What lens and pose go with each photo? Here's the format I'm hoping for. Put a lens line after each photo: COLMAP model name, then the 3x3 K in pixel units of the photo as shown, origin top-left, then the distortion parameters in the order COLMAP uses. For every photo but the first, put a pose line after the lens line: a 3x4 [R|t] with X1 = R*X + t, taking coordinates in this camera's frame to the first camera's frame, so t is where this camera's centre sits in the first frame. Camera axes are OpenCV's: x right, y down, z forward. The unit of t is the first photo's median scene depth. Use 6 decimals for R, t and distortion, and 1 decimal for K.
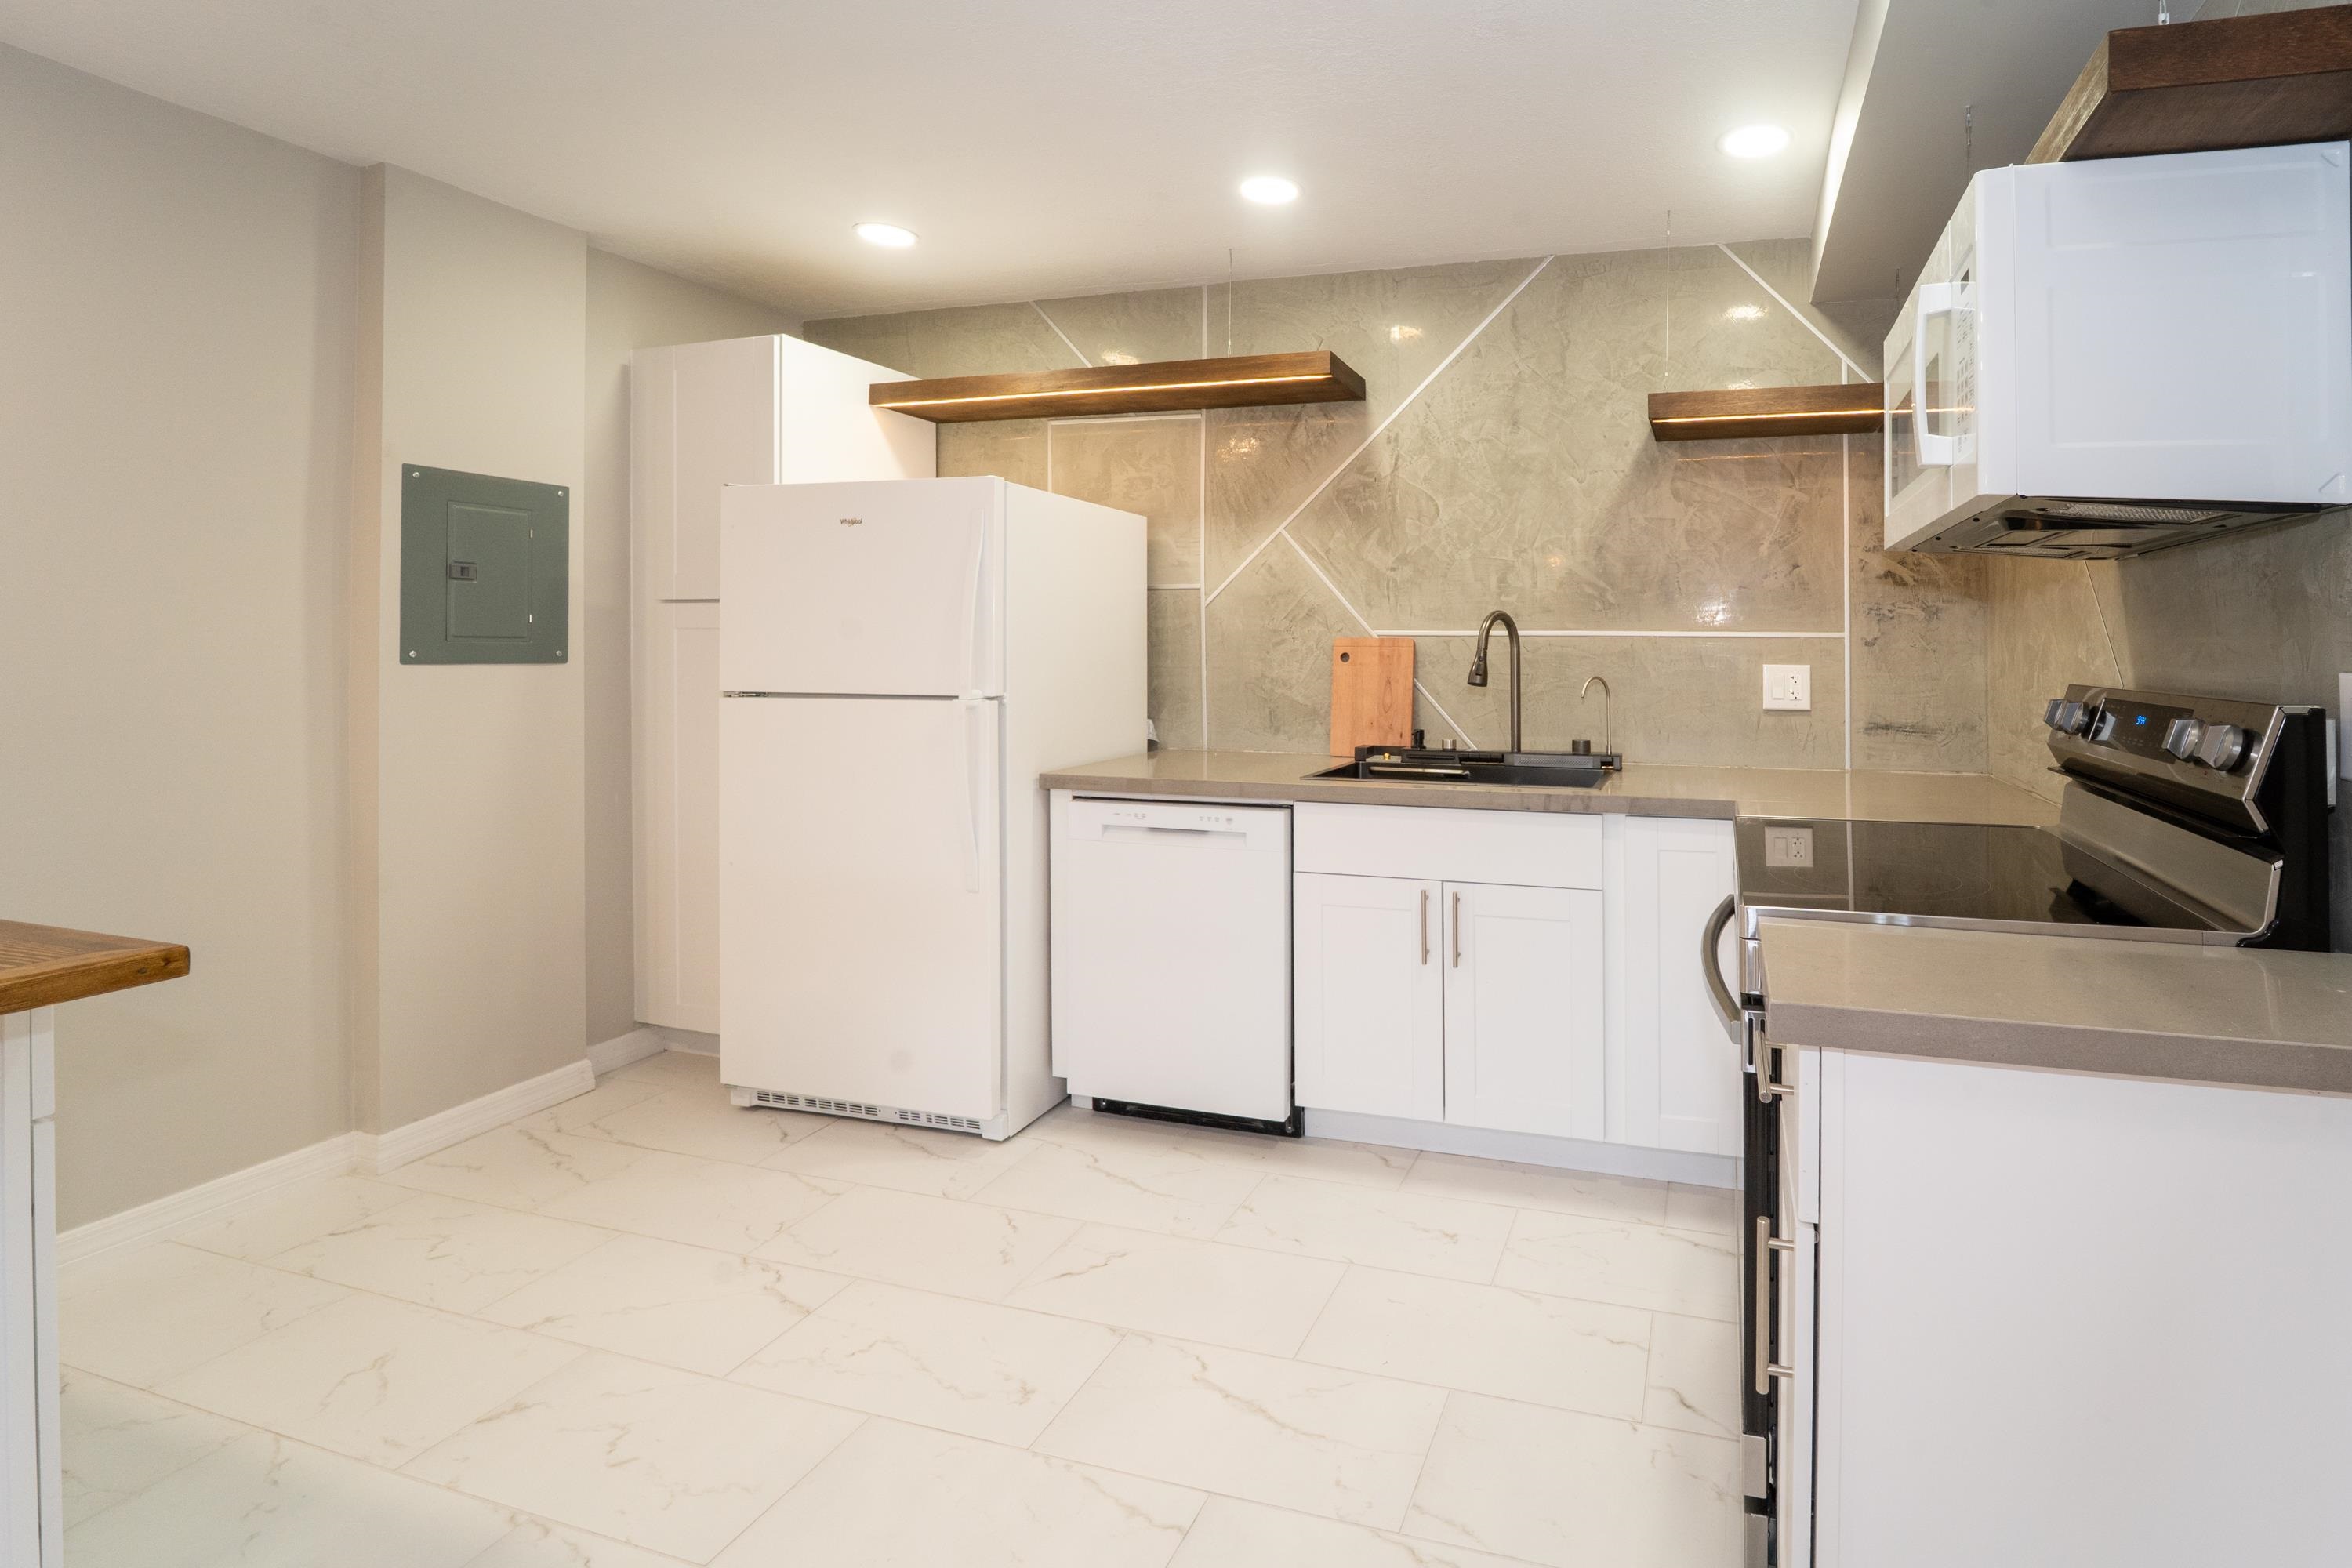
lens RADIAL K [[1068.2, 0, 1427.1], [0, 1068.2, 640.9], [0, 0, 1]] dist [-0.003866, 0.000066]
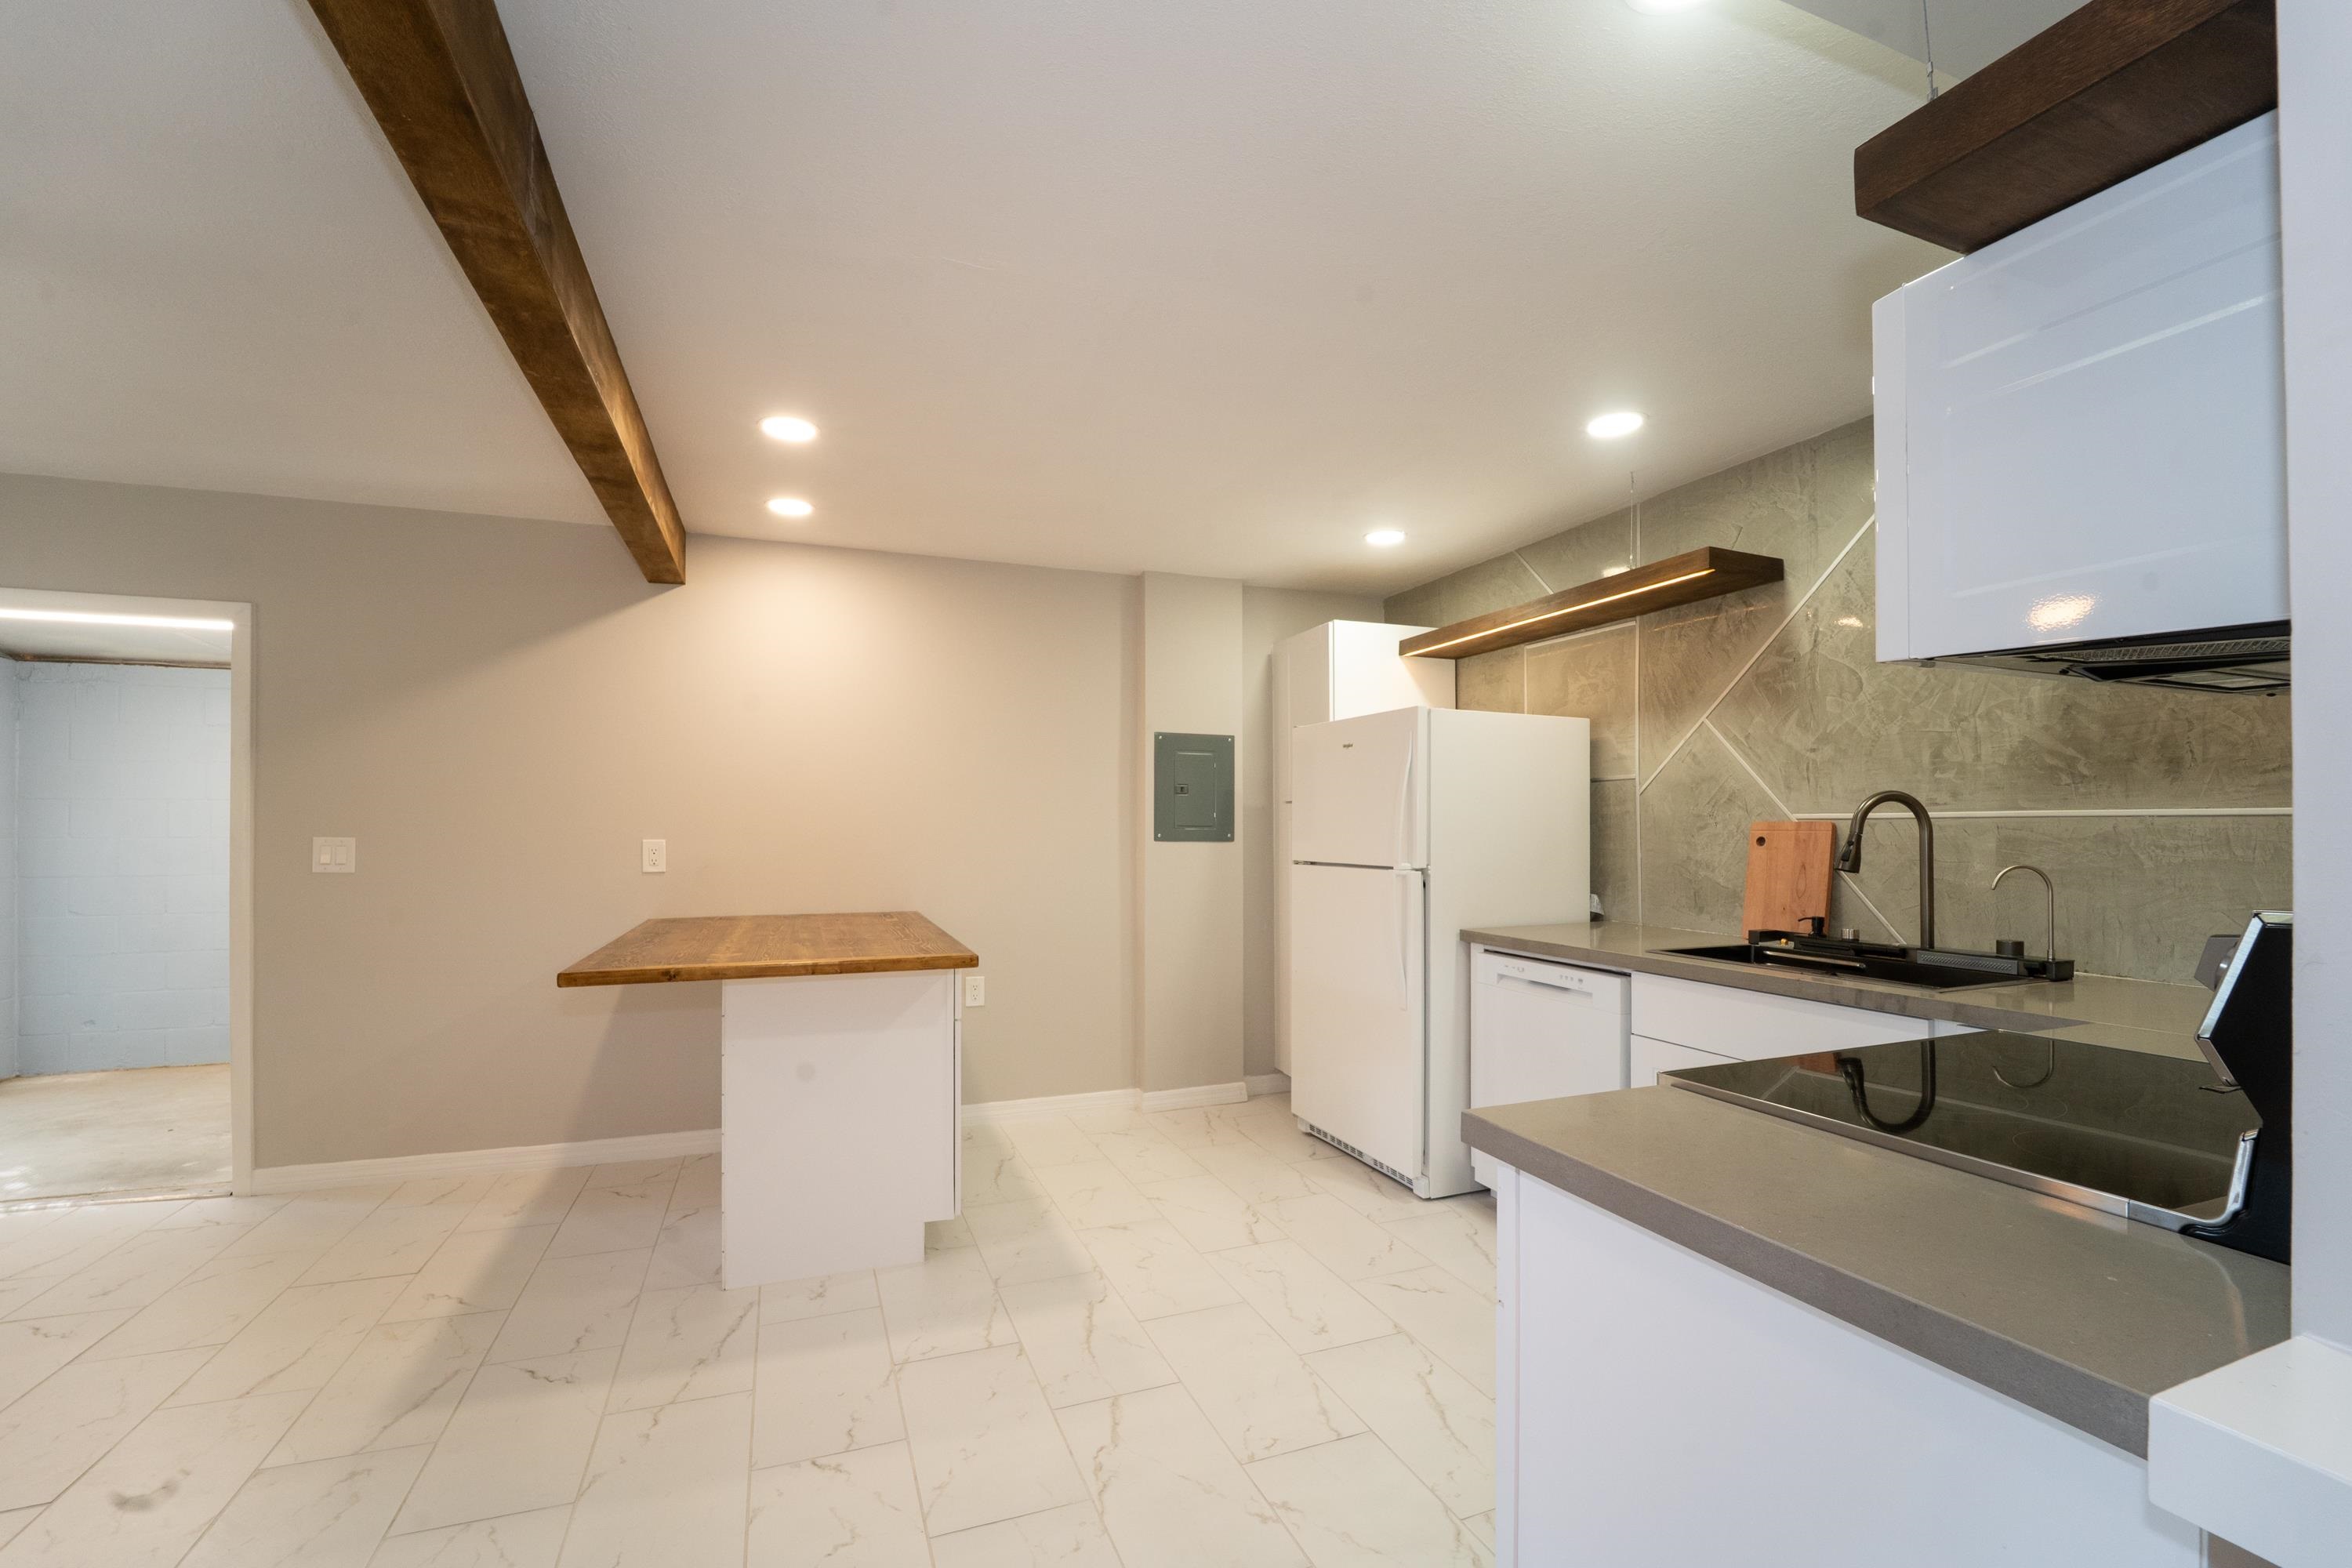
lens RADIAL K [[964.6, 0, 1179.0], [0, 964.6, 839.6], [0, 0, 1]] dist [-0.019133, -0.000095]
pose [[0.603332, 0.004558, -0.797477, 0.316484], [0.003509, 0.999959, 0.008371, 0.004437], [0.797483, -0.007848, 0.603291, 0.024368]]
